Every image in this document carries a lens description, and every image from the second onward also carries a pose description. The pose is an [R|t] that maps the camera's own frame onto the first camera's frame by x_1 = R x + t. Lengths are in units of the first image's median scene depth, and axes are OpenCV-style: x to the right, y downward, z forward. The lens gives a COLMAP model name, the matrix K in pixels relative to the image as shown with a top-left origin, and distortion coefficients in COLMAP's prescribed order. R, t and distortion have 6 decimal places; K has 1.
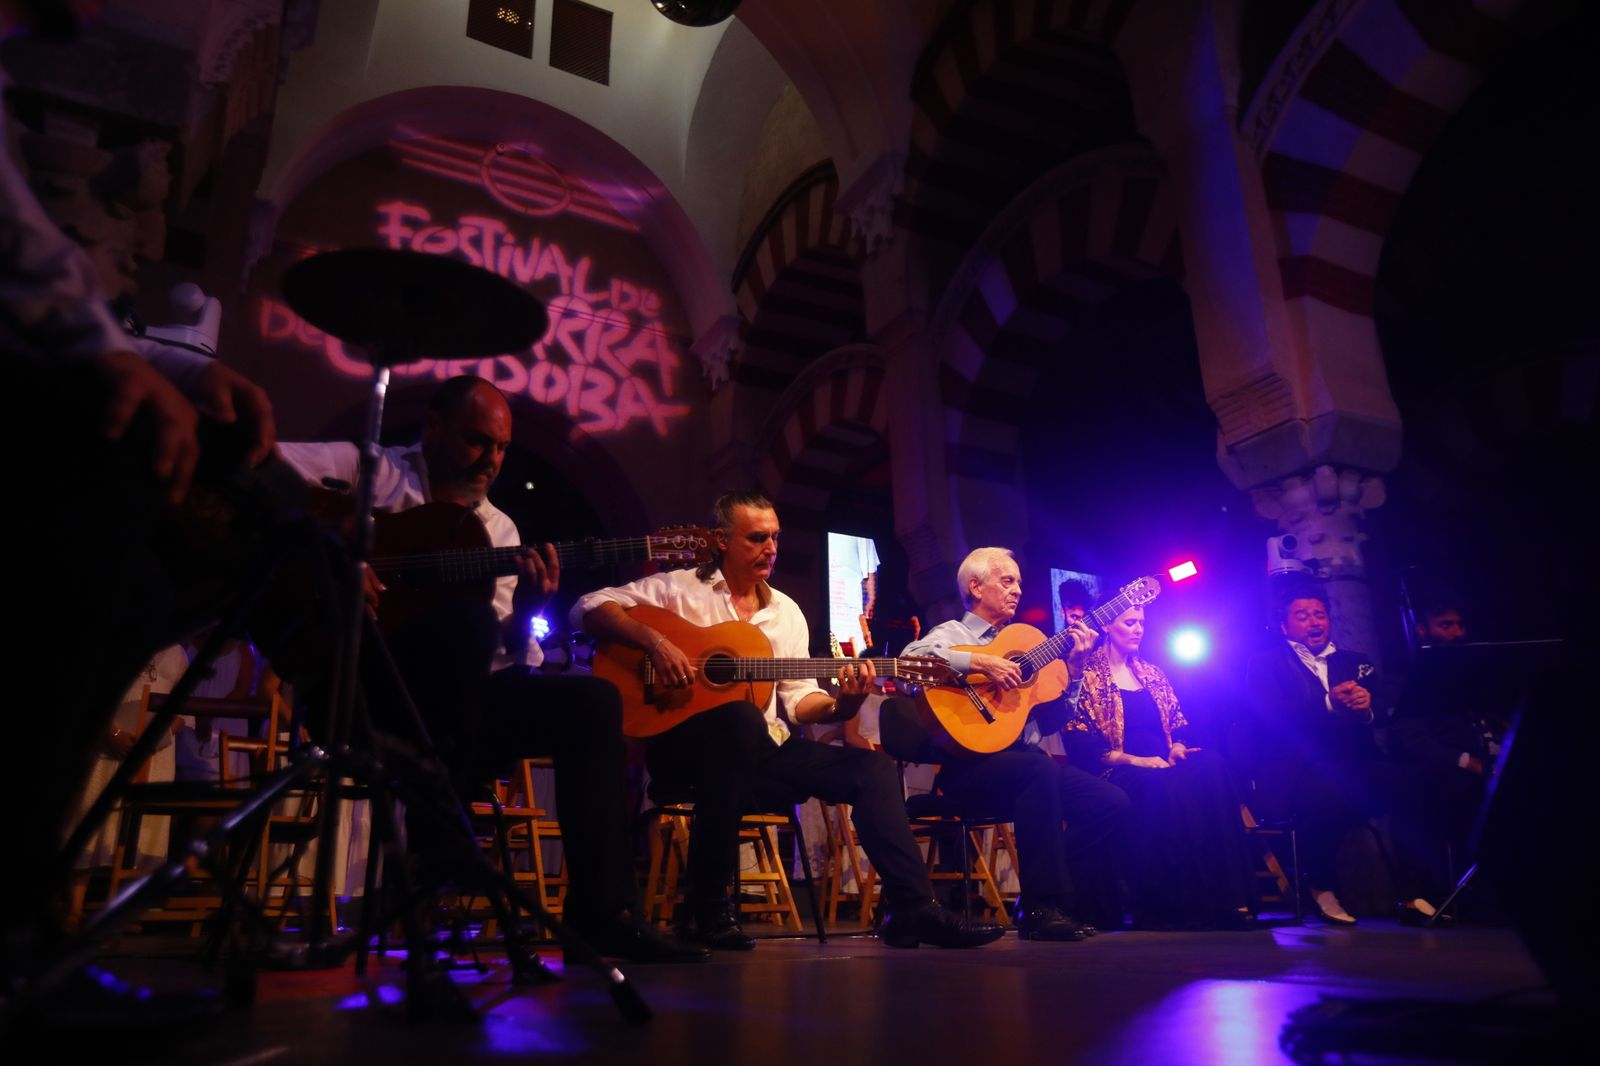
lens RADIAL K [[1177.6, 0, 800.0], [0, 1177.6, 533.0], [0, 0, 1]] dist [-0.004328, 0.008809]
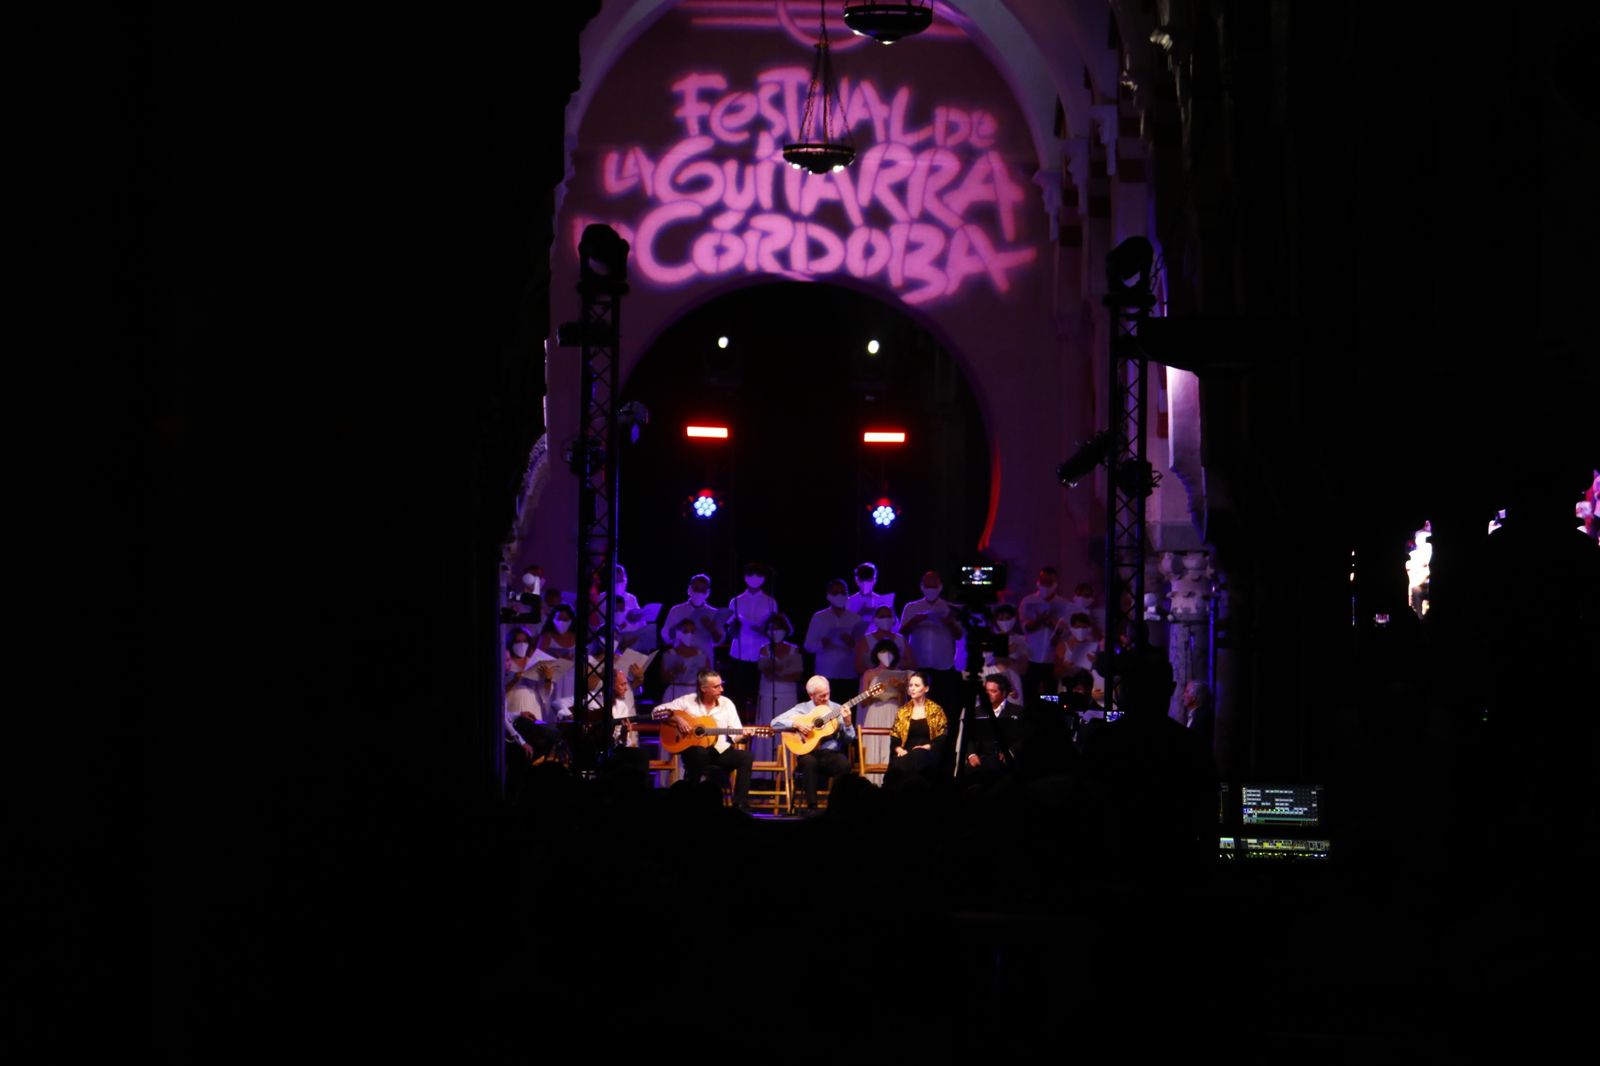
lens RADIAL K [[8501.0, 0, 800.0], [0, 8501.0, 533.0], [0, 0, 1]] dist [2.183478, -7.463229]
pose [[0.899571, 0.003080, -0.436764, 2.704995], [0.113717, 0.963838, 0.241010, -1.564567], [0.421712, -0.266473, 0.866690, -4.946365]]
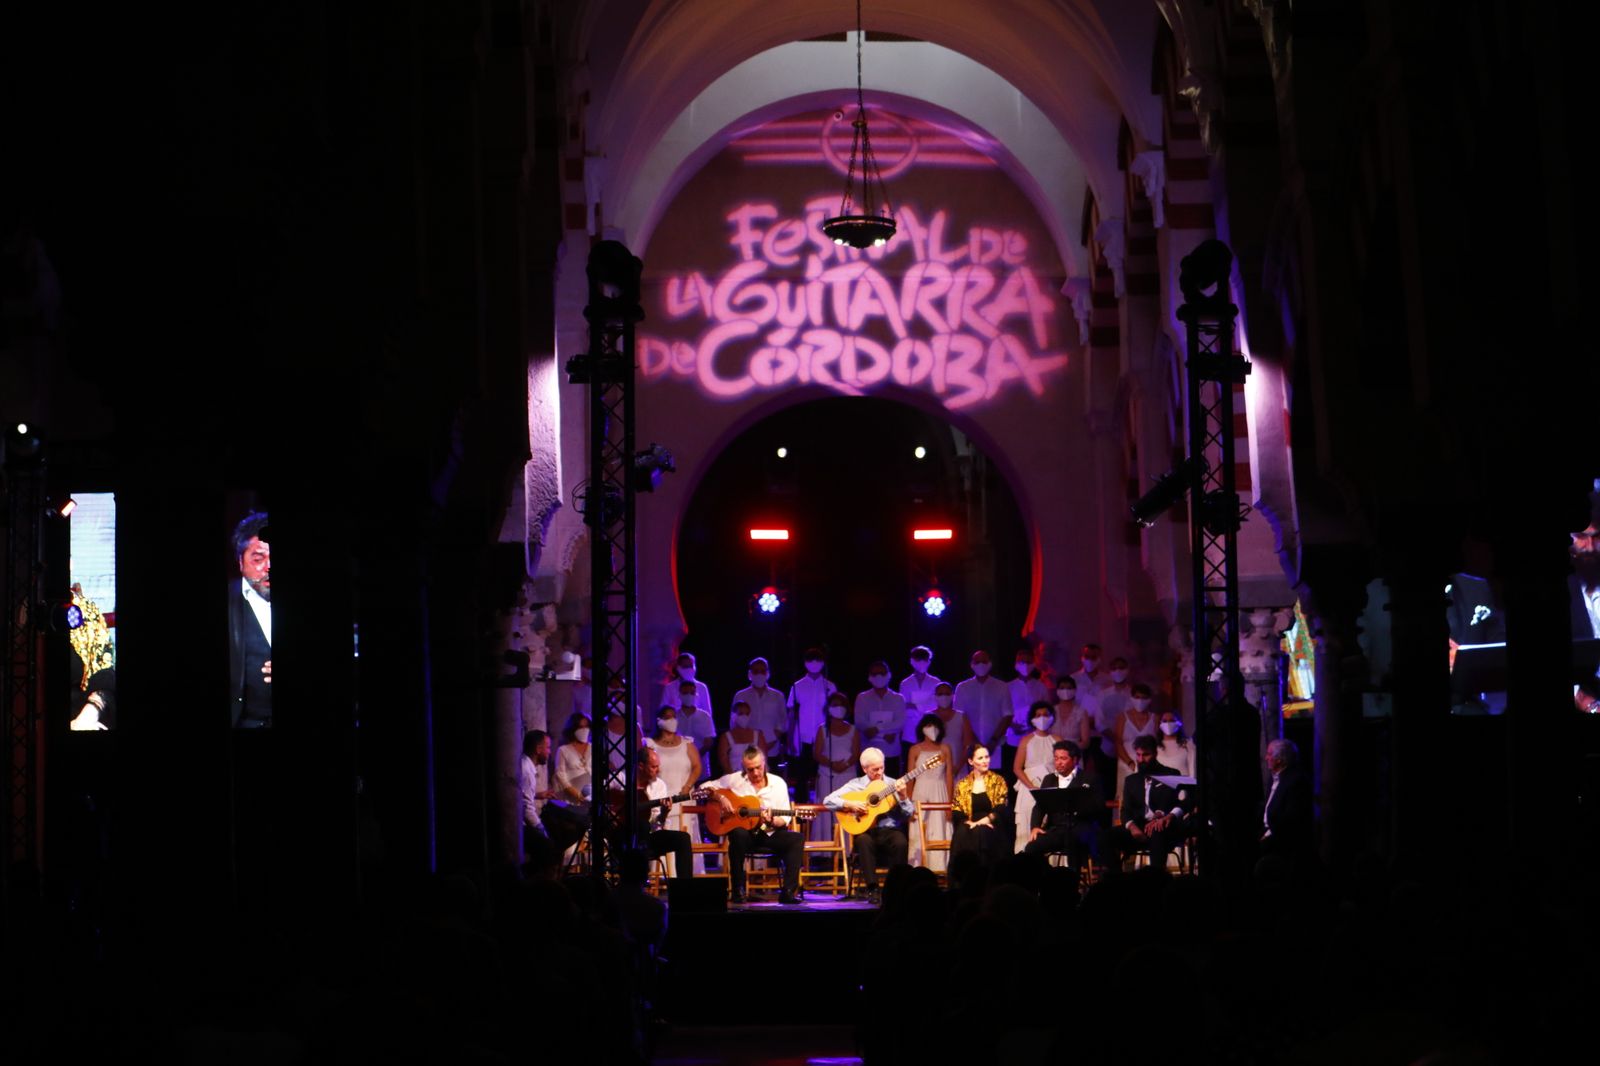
lens RADIAL K [[3452.3, 0, 800.0], [0, 3452.3, 533.0], [0, 0, 1]] dist [-0.267555, 0.140363]
pose [[0.887903, -0.048451, -0.457472, 1.047203], [0.147891, 0.971713, 0.184125, -0.552018], [0.435610, -0.231141, 0.869953, -1.627105]]
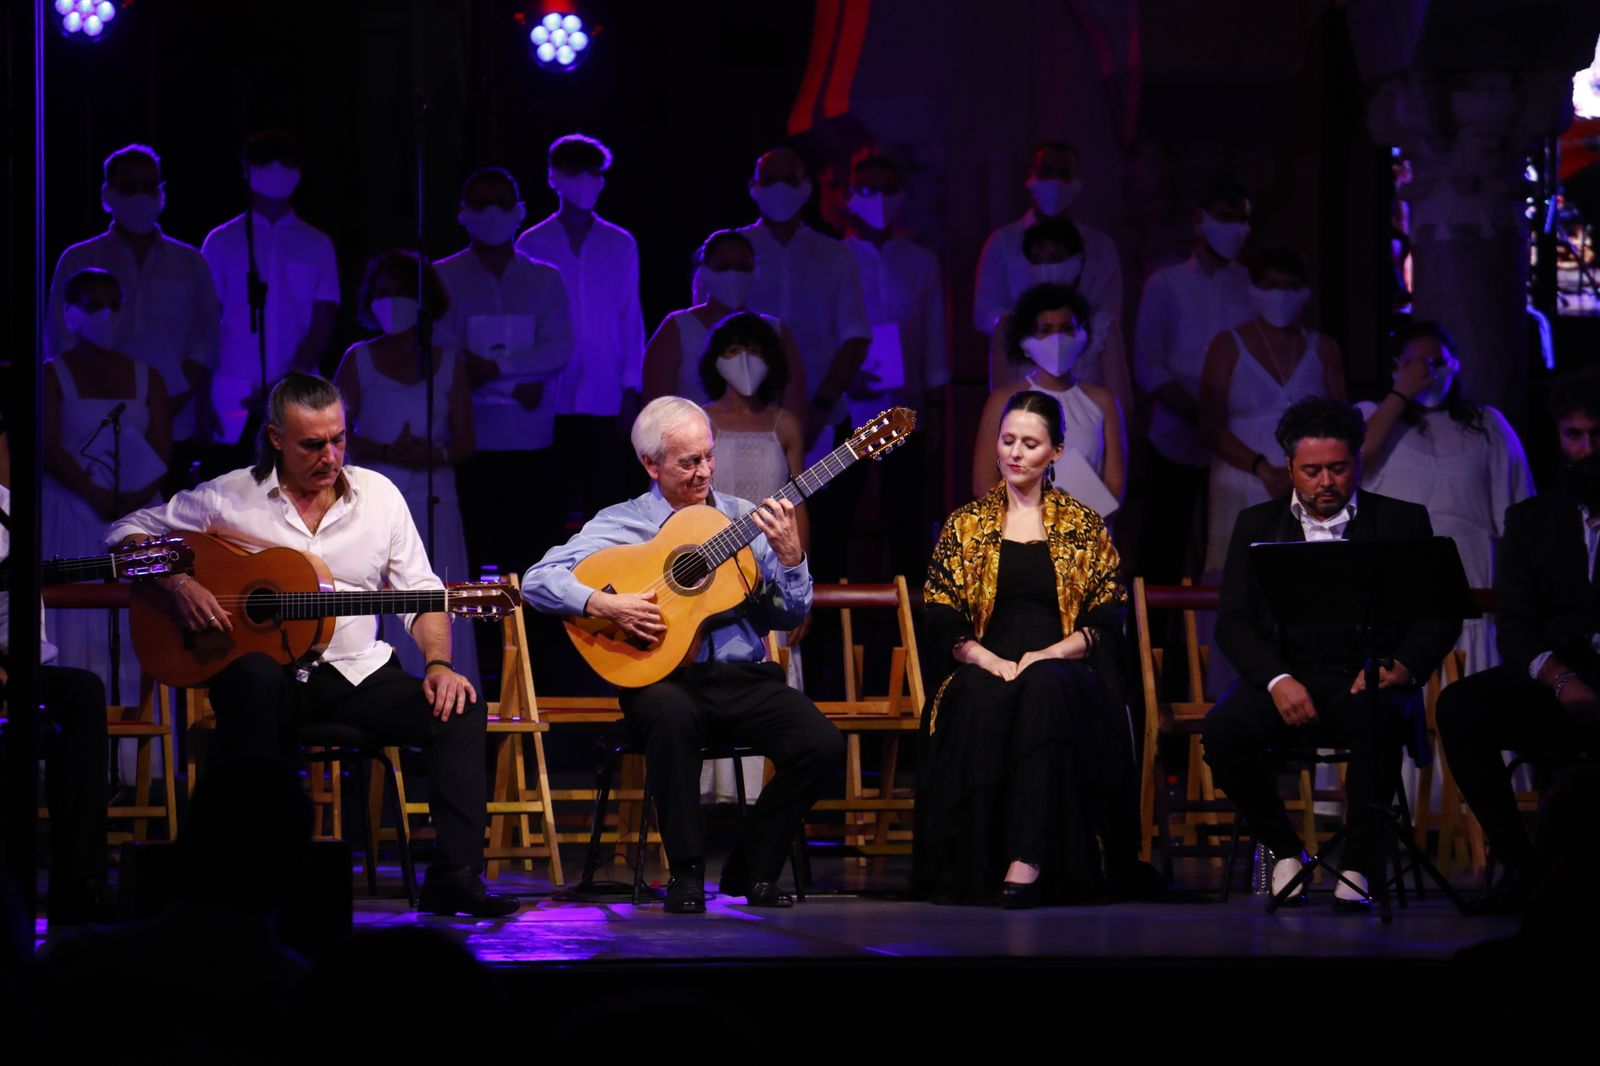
lens RADIAL K [[6635.2, 0, 800.0], [0, 6635.2, 533.0], [0, 0, 1]] dist [0.113377, 3.038339]
pose [[0.951924, -0.000923, -0.306333, 0.476421], [0.087583, 0.959073, 0.269273, -0.320858], [0.293548, -0.283157, 0.913045, -0.882662]]
